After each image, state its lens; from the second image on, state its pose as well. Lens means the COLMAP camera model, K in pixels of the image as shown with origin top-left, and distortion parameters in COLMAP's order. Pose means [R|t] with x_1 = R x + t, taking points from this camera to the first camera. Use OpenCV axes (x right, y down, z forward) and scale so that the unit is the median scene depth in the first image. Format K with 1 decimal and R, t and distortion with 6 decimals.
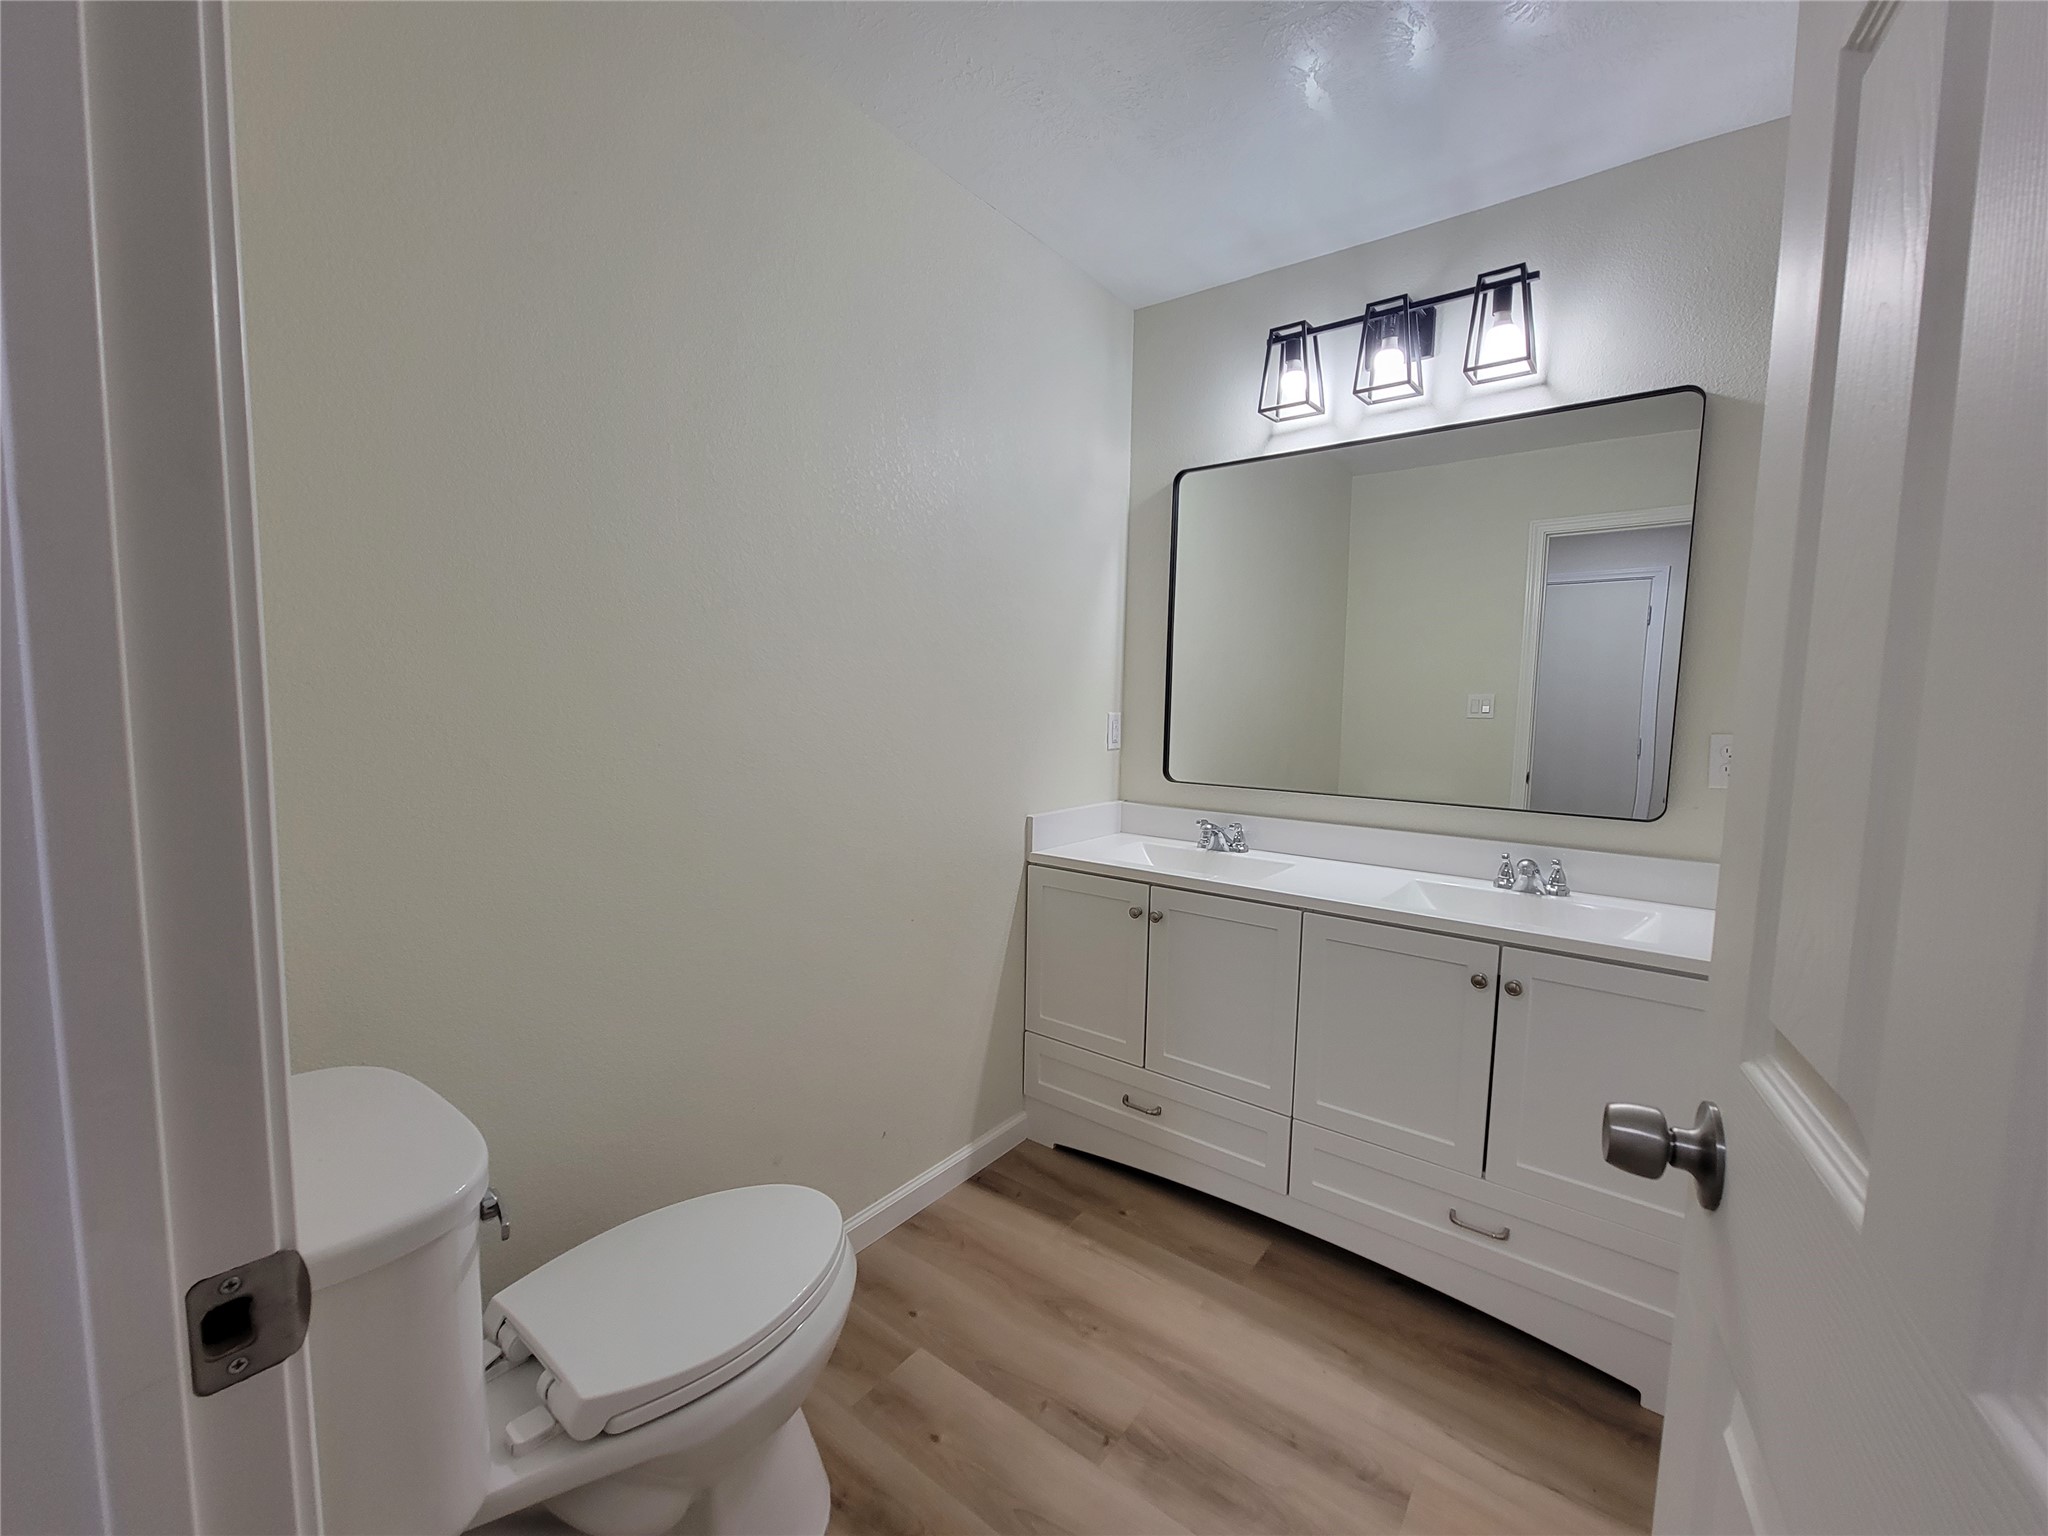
lens RADIAL K [[835.6, 0, 1023.7], [0, 835.6, 768.3], [0, 0, 1]] dist [-0.004159, 0.000356]
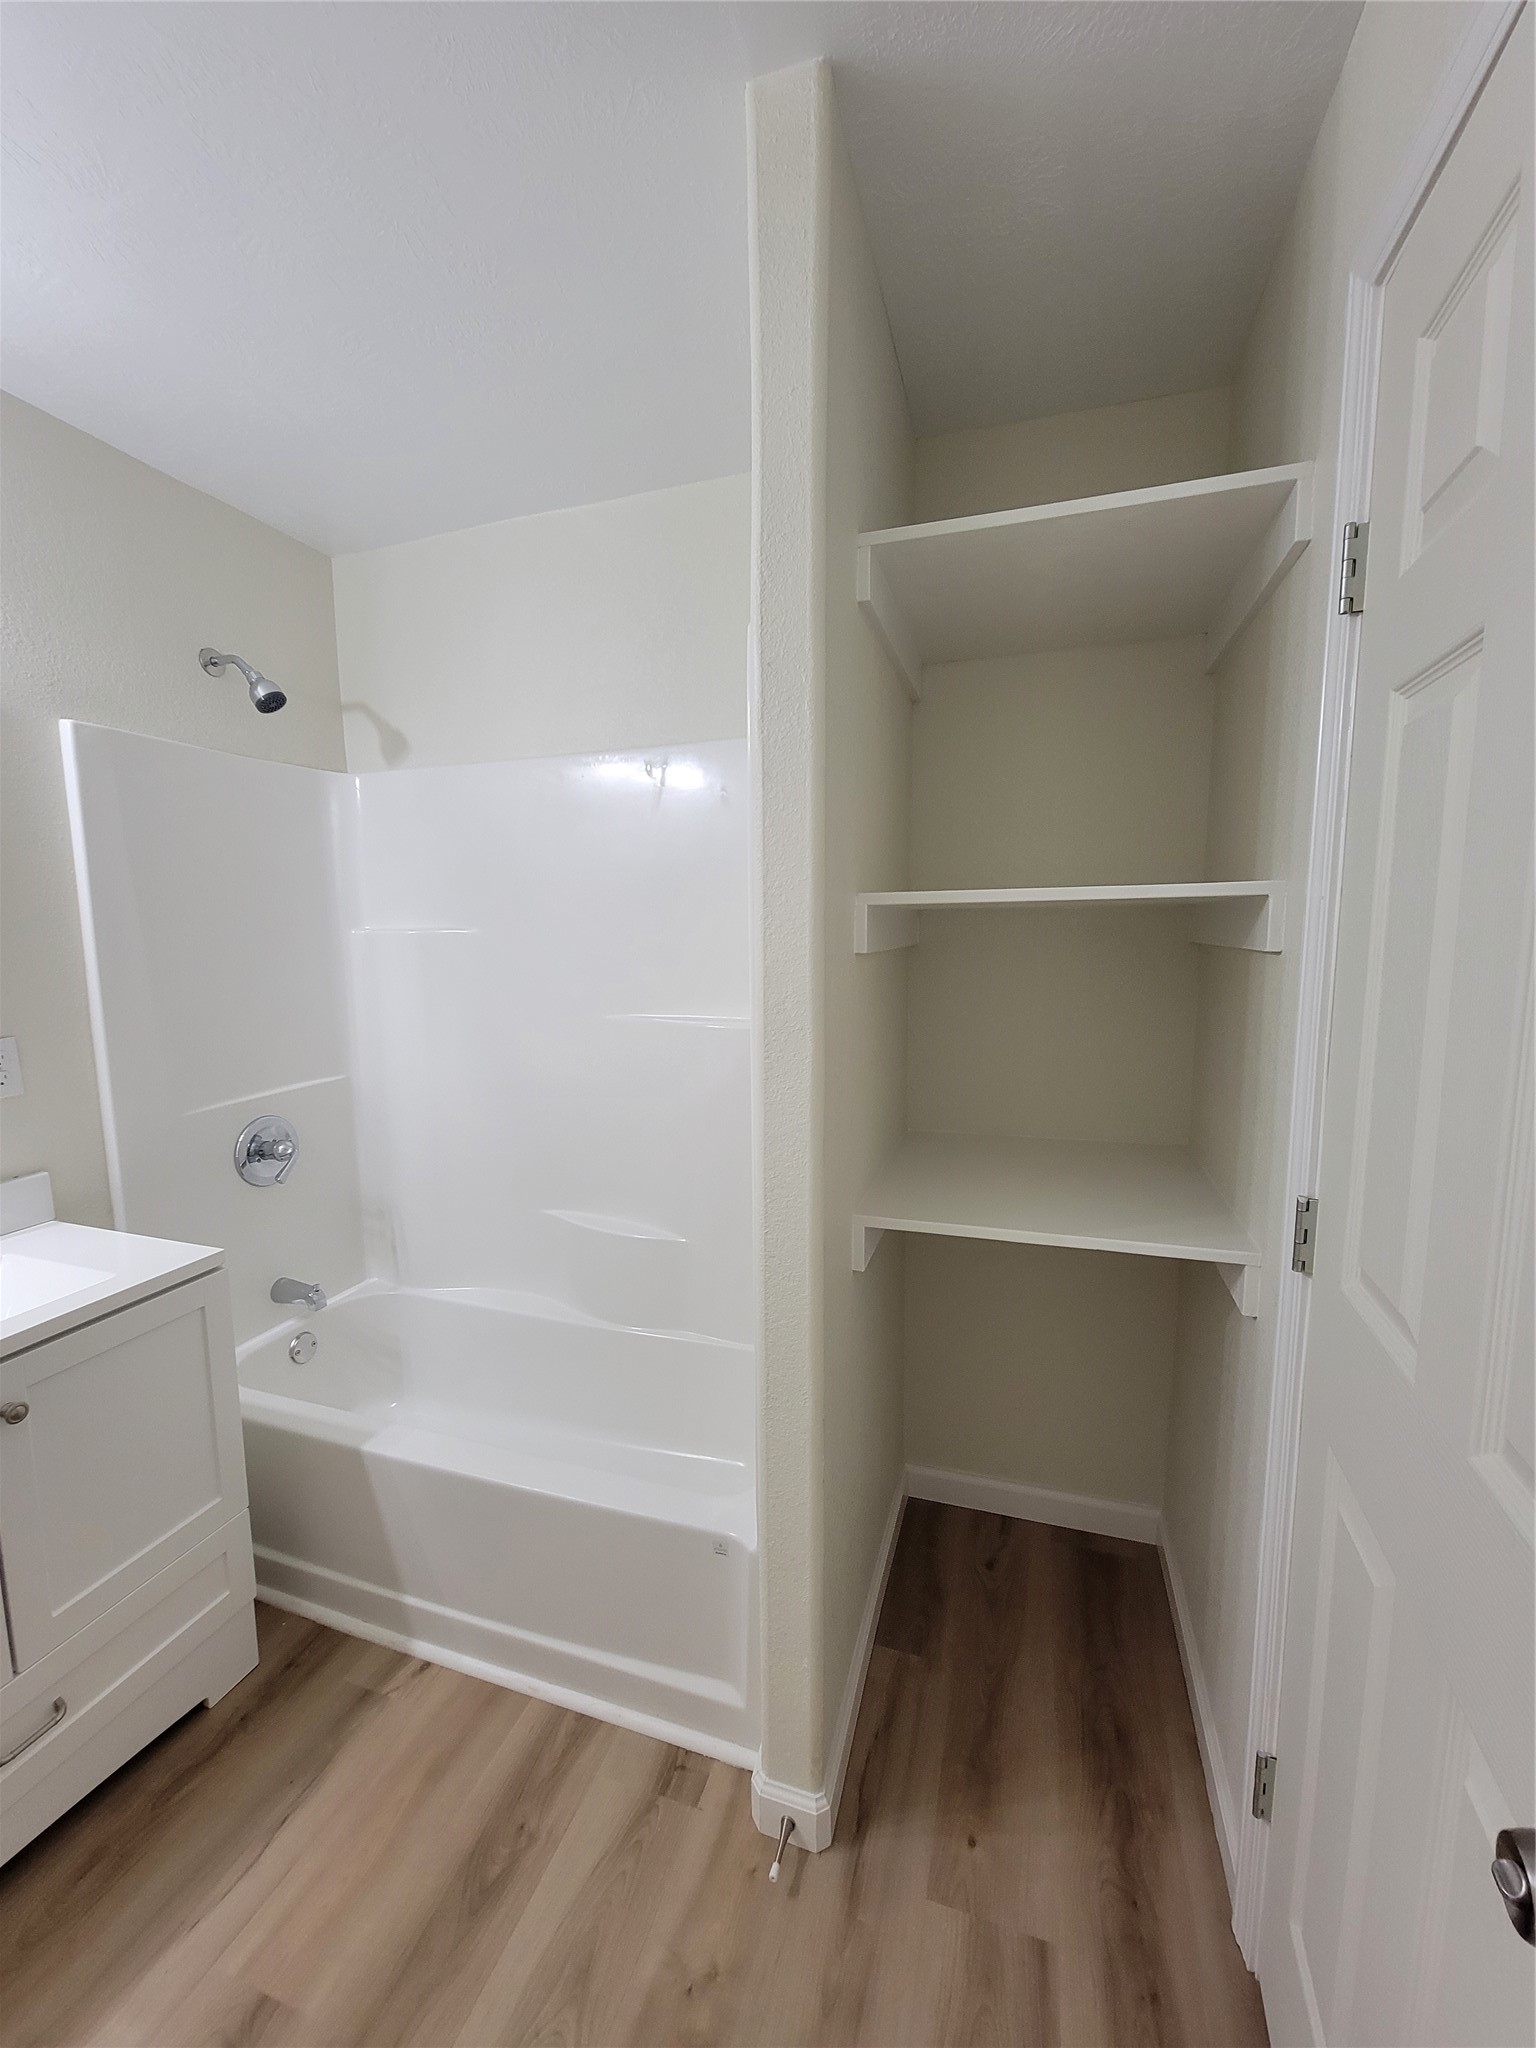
lens RADIAL K [[835.6, 0, 768.3], [0, 835.6, 1025.3], [0, 0, 1]] dist [-0.004159, 0.000356]
pose [[-0.338953, -0.126353, 0.932280, -0.314397], [0.085955, 0.982637, 0.164429, -0.146299], [-0.936869, 0.135868, -0.322207, 0.591493]]
